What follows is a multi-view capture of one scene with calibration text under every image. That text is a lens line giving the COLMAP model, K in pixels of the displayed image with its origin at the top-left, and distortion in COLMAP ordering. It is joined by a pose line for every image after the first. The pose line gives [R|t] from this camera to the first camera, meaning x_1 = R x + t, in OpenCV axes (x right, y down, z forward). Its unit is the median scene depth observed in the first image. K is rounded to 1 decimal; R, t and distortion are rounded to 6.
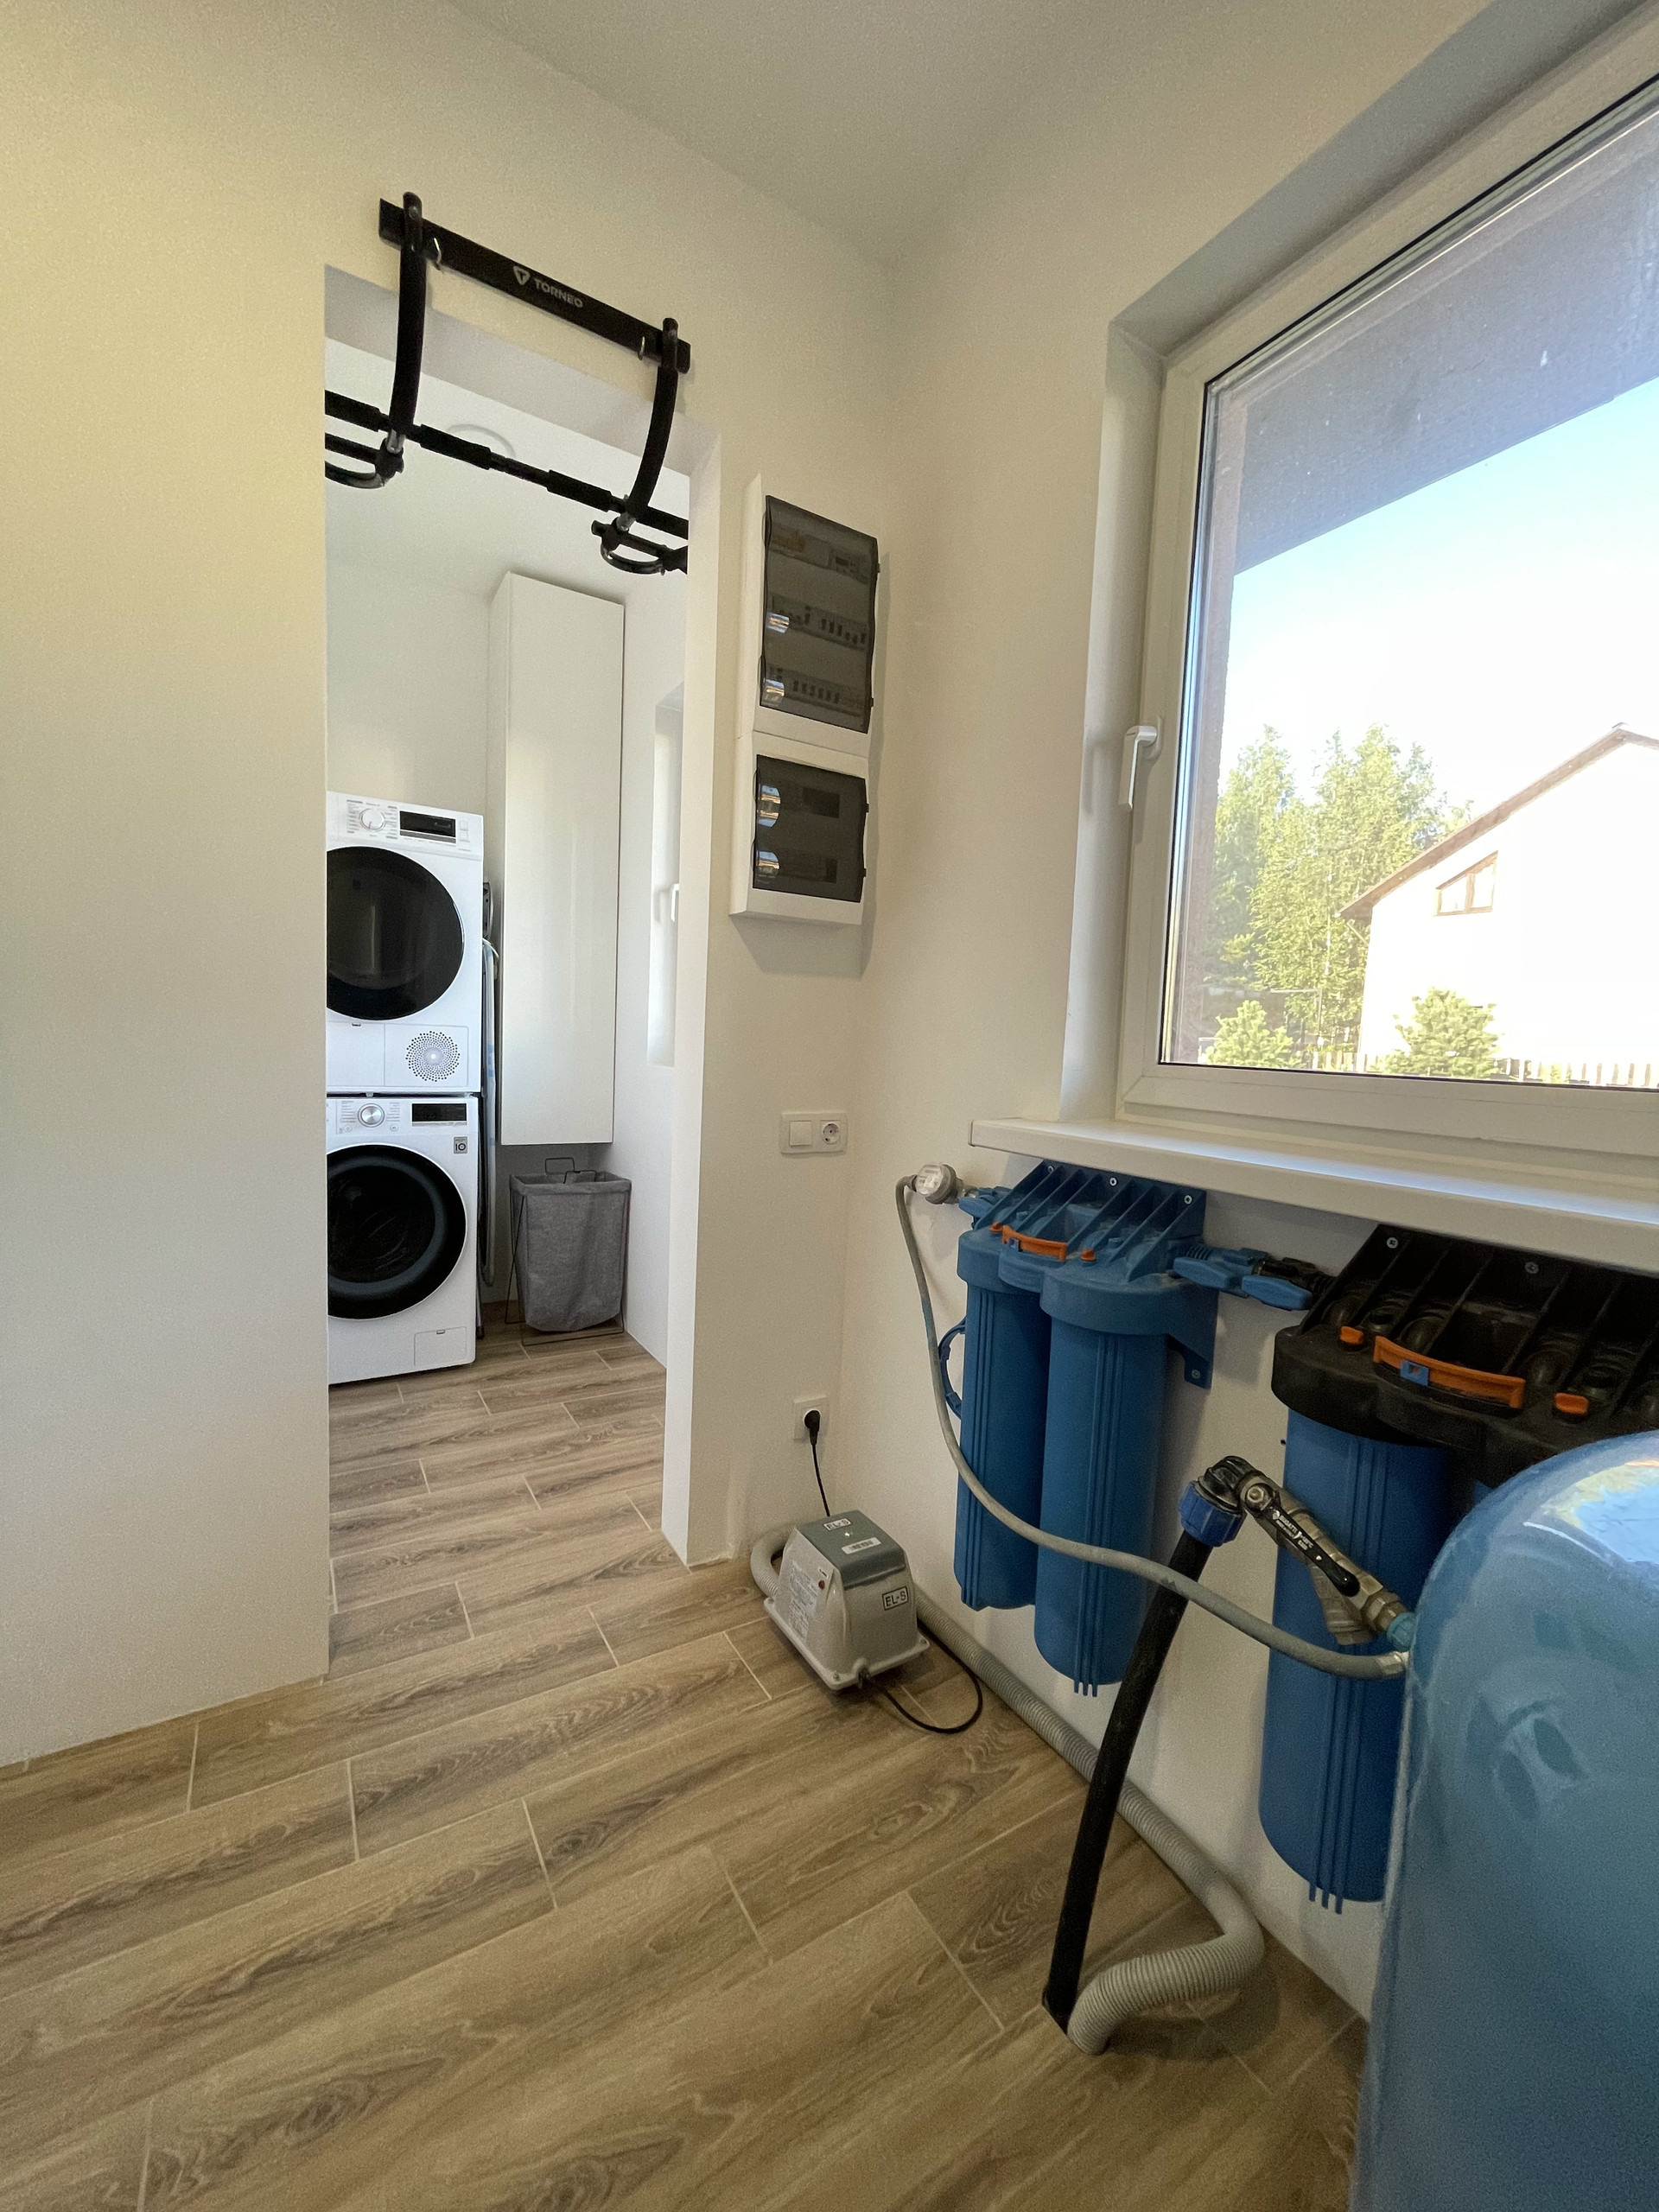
lens RADIAL K [[890.4, 0, 831.2], [0, 890.4, 1108.9], [0, 0, 1]] dist [-0.001513, -0.000504]
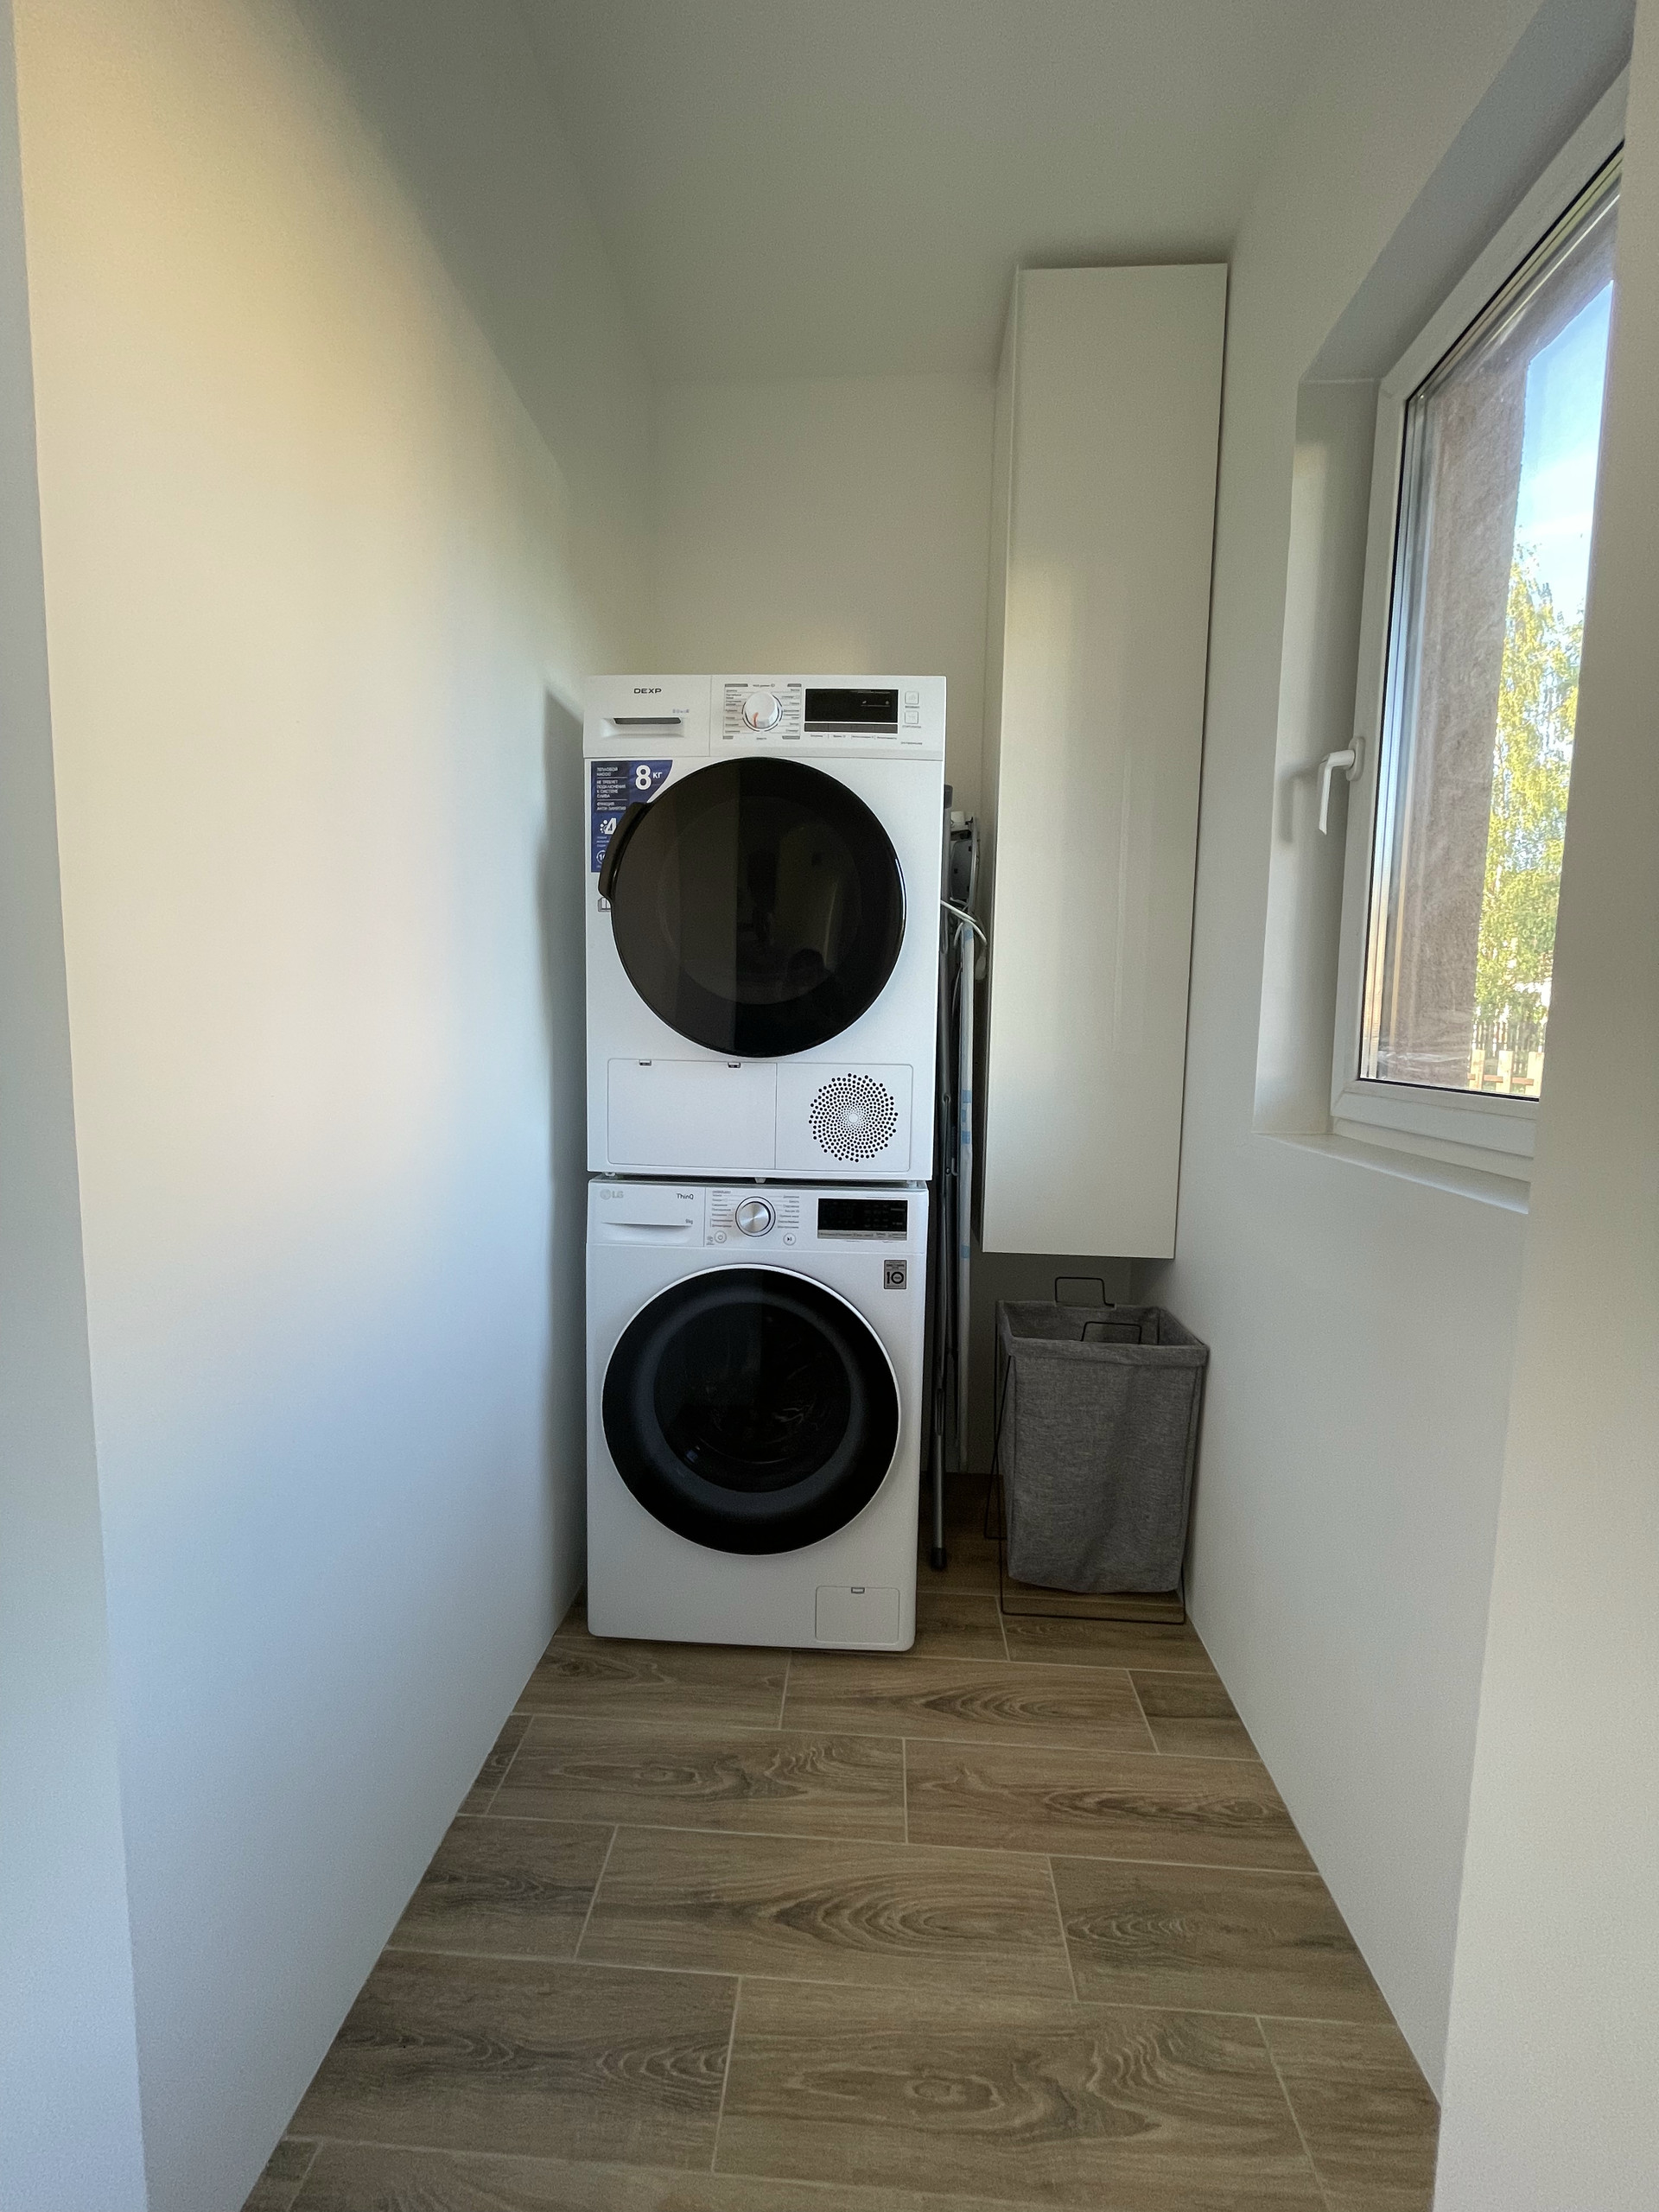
lens RADIAL K [[890.4, 0, 831.2], [0, 890.4, 1108.9], [0, 0, 1]] dist [-0.001513, -0.000504]
pose [[0.821972, 0.027256, -0.568875, -0.131092], [-0.029967, 0.999540, 0.004590, -0.065064], [0.568739, 0.013274, 0.822411, 0.508585]]
